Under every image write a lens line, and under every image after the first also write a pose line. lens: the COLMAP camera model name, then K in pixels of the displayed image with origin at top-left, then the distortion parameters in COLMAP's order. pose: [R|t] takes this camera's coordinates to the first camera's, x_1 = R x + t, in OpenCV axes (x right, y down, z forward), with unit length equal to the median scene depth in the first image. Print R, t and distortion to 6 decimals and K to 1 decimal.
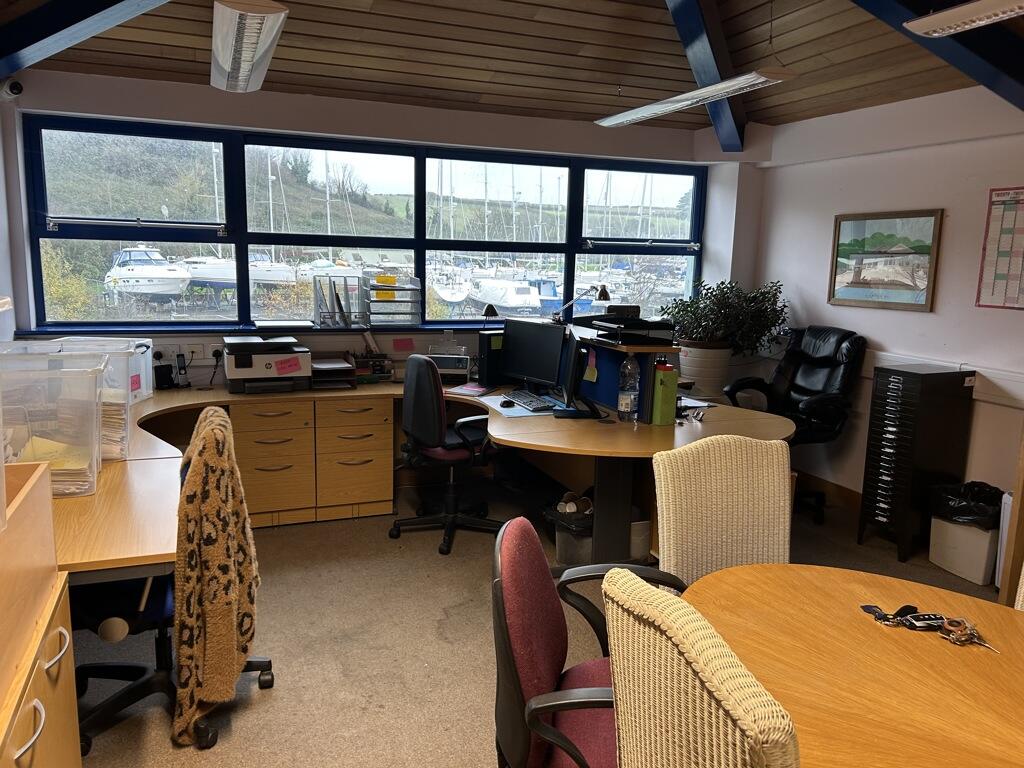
lens RADIAL K [[764.1, 0, 518.6], [0, 764.1, 385.9], [0, 0, 1]] dist [0.009459, 0.002662]
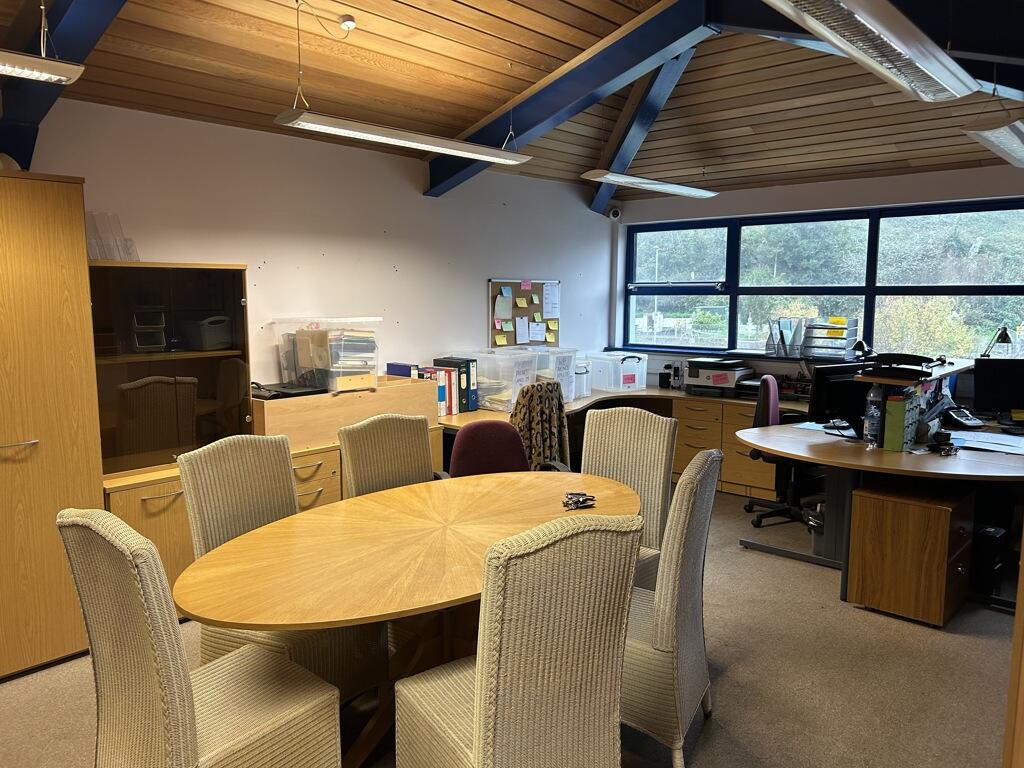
lens RADIAL K [[764.1, 0, 518.6], [0, 764.1, 385.9], [0, 0, 1]] dist [0.009459, 0.002662]
pose [[0.438801, 0.078238, -0.895172, 0.815245], [-0.142867, 0.989605, 0.016460, 0.017121], [0.887154, 0.120668, 0.445418, 0.030831]]
